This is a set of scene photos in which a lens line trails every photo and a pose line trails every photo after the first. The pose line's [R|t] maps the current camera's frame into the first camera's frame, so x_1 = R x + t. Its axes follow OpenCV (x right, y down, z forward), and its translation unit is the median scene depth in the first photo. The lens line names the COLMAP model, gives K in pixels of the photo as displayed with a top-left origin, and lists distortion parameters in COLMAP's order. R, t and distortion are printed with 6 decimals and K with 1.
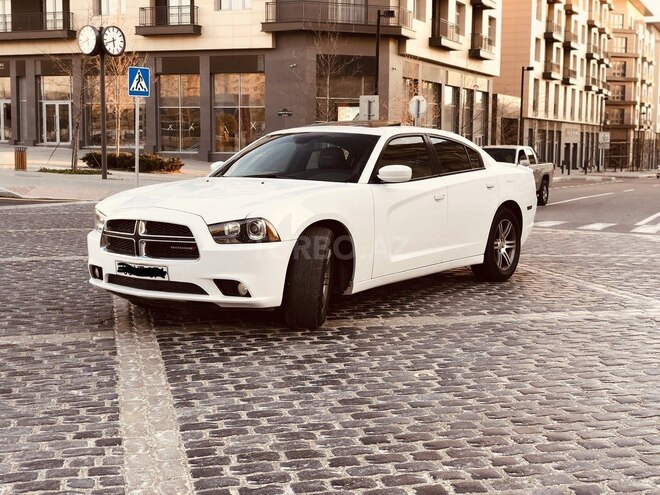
lens RADIAL K [[972.0, 0, 330.0], [0, 972.0, 247.5], [0, 0, 1]] dist [0.183668, -0.601732]
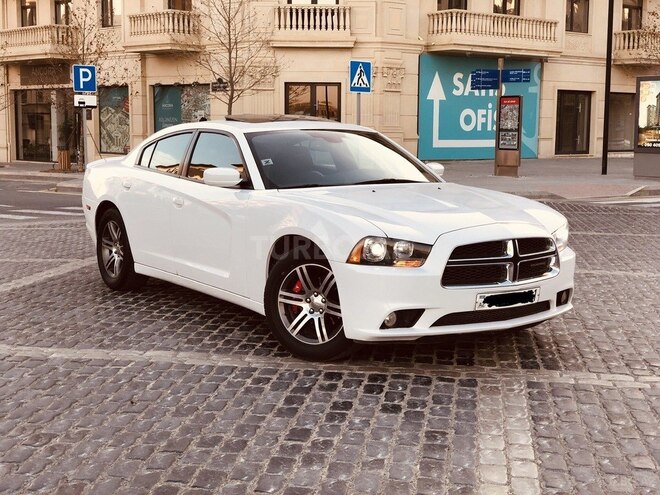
lens RADIAL K [[972.0, 0, 330.0], [0, 972.0, 247.5], [0, 0, 1]] dist [0.183668, -0.601732]
pose [[0.351414, -0.123140, 0.928087, -1.039406], [0.096720, 0.990783, 0.094836, -0.117250], [-0.931211, 0.056438, 0.360085, 0.839976]]
